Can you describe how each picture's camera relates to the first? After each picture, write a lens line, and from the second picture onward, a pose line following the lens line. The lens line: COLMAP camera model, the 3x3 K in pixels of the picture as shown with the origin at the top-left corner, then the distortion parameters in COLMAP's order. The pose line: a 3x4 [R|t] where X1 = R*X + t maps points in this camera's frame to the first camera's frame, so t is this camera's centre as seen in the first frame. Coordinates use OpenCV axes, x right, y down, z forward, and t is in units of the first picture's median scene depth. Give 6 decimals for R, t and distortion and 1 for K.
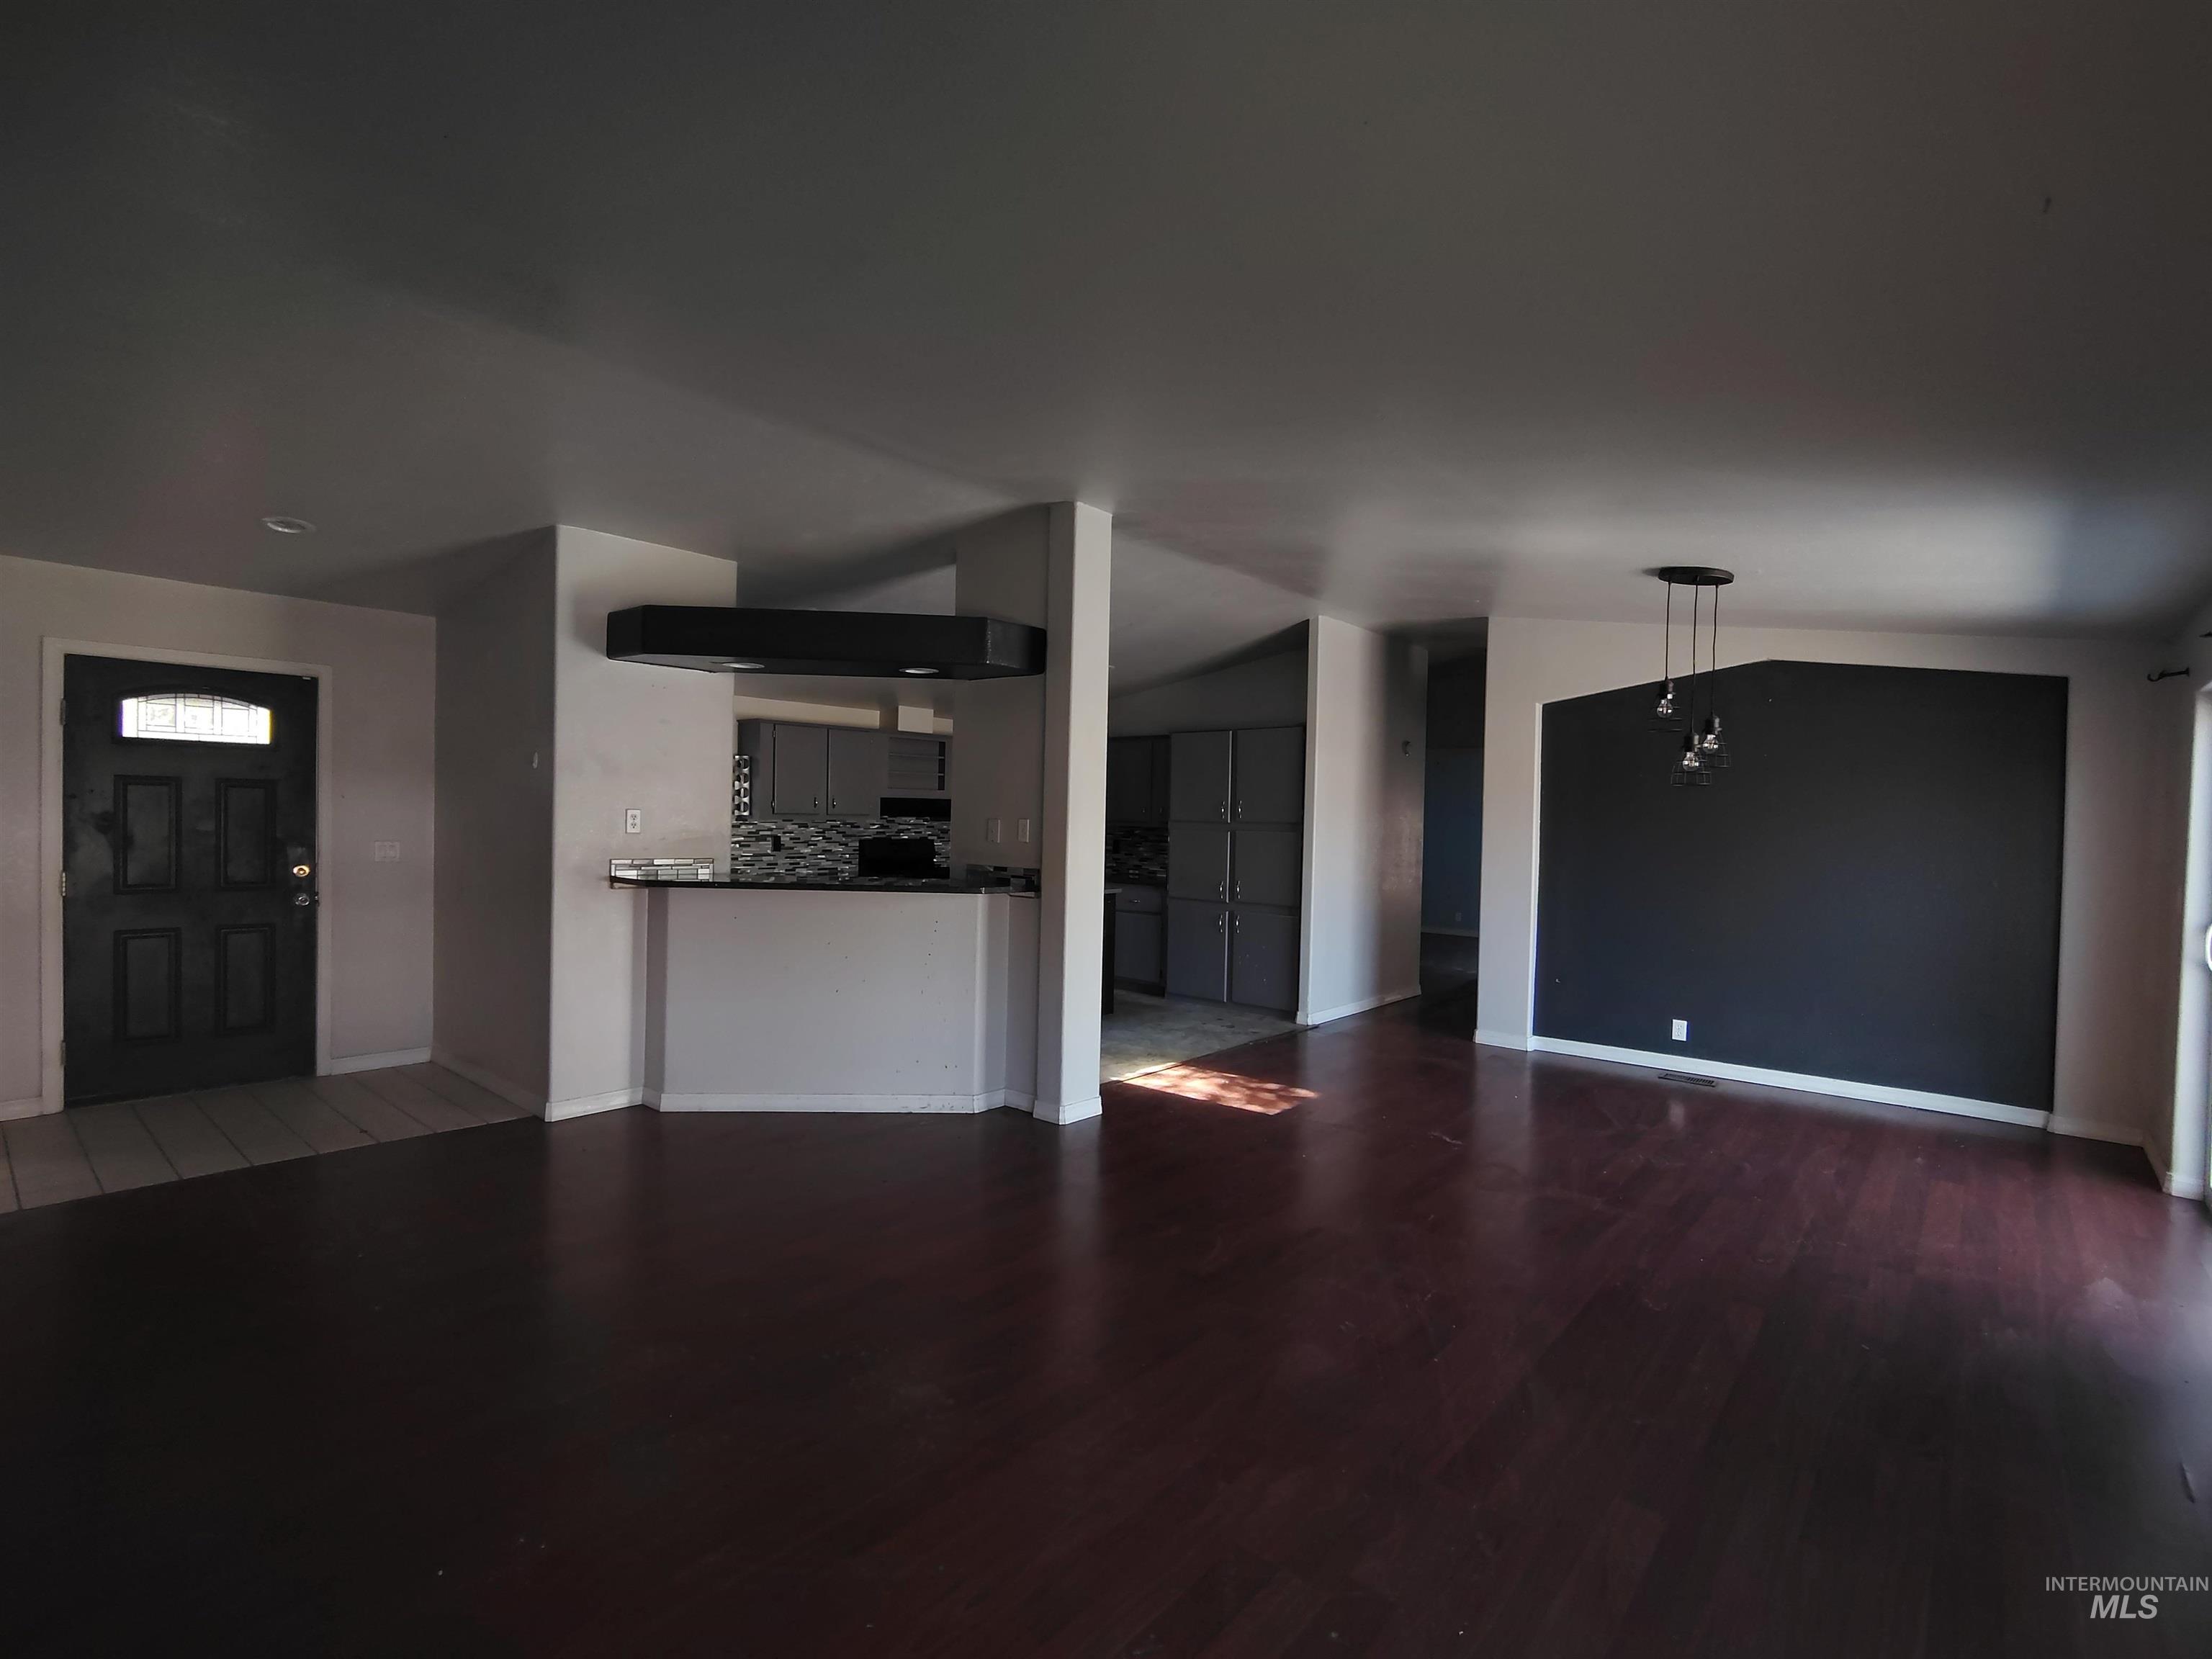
lens RADIAL K [[1043.1, 0, 1106.1], [0, 1043.1, 833.3], [0, 0, 1]] dist [-0.004622, 0.001376]
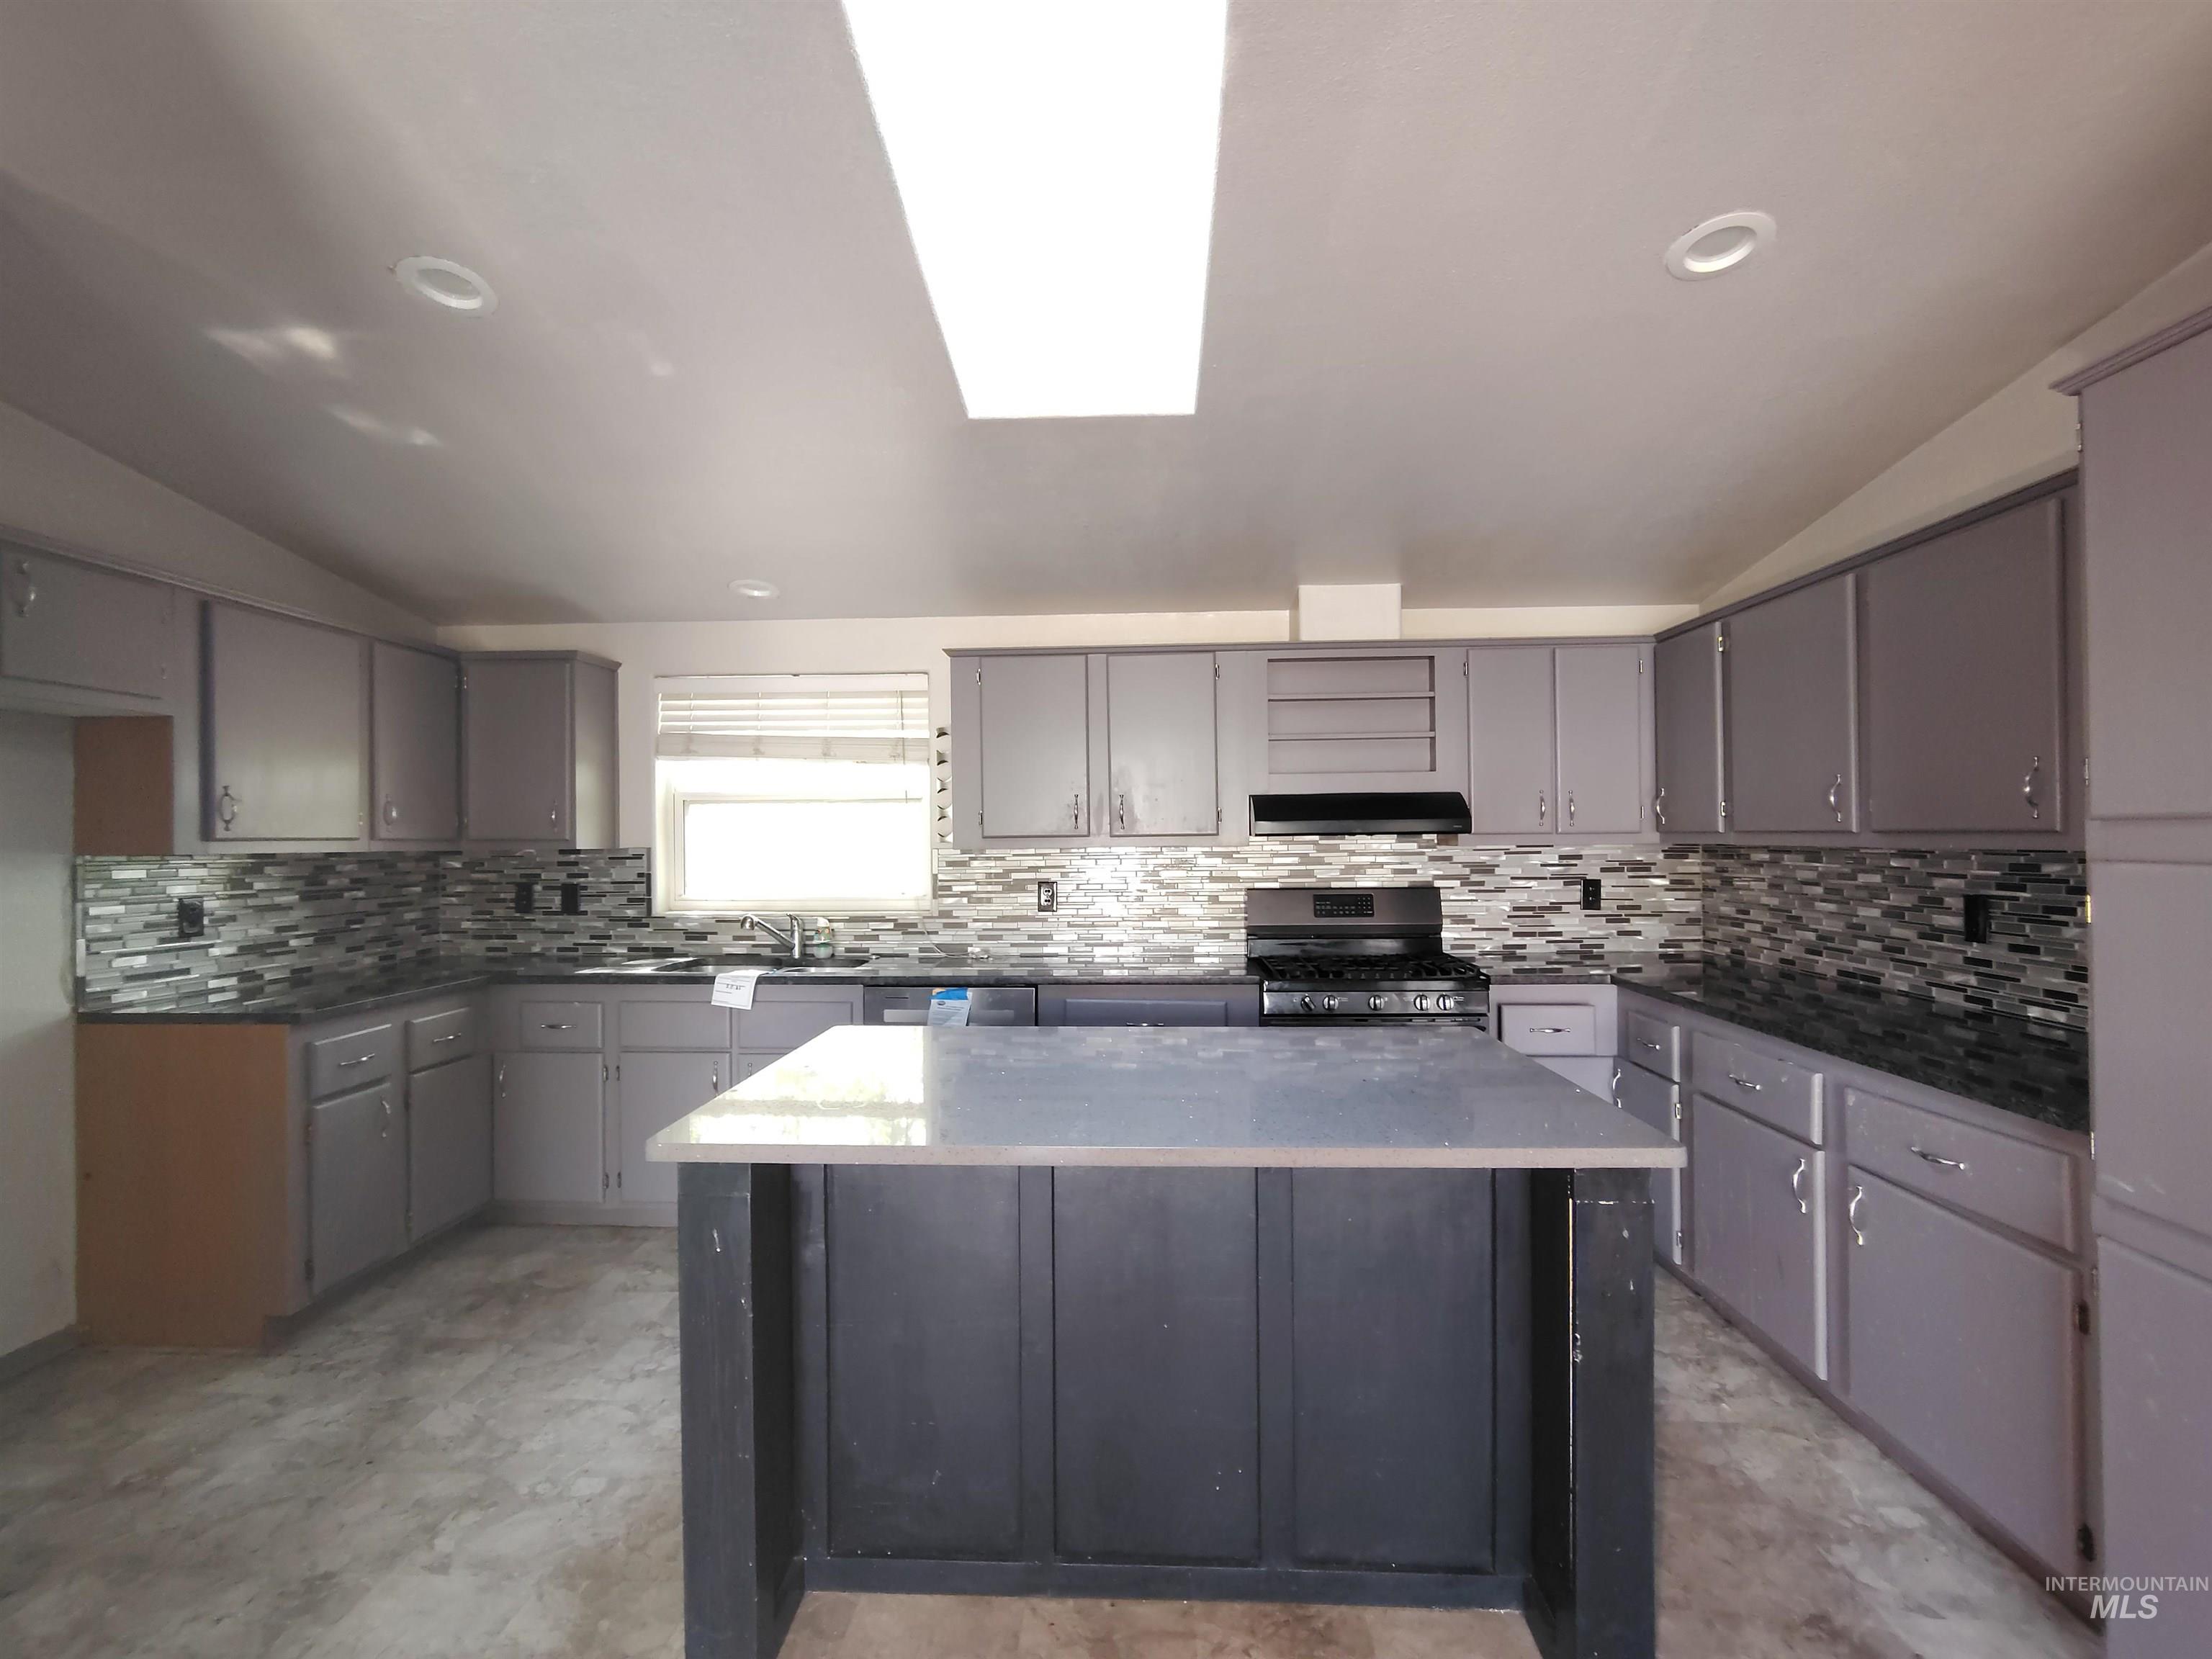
lens RADIAL K [[1043.1, 0, 1107.2], [0, 1043.1, 829.4], [0, 0, 1]] dist [-0.004622, 0.001376]
pose [[0.628580, -0.031645, -0.777101, 0.150768], [0.008254, 0.999387, -0.034021, -0.008301], [0.777701, 0.014971, 0.628456, 1.113744]]
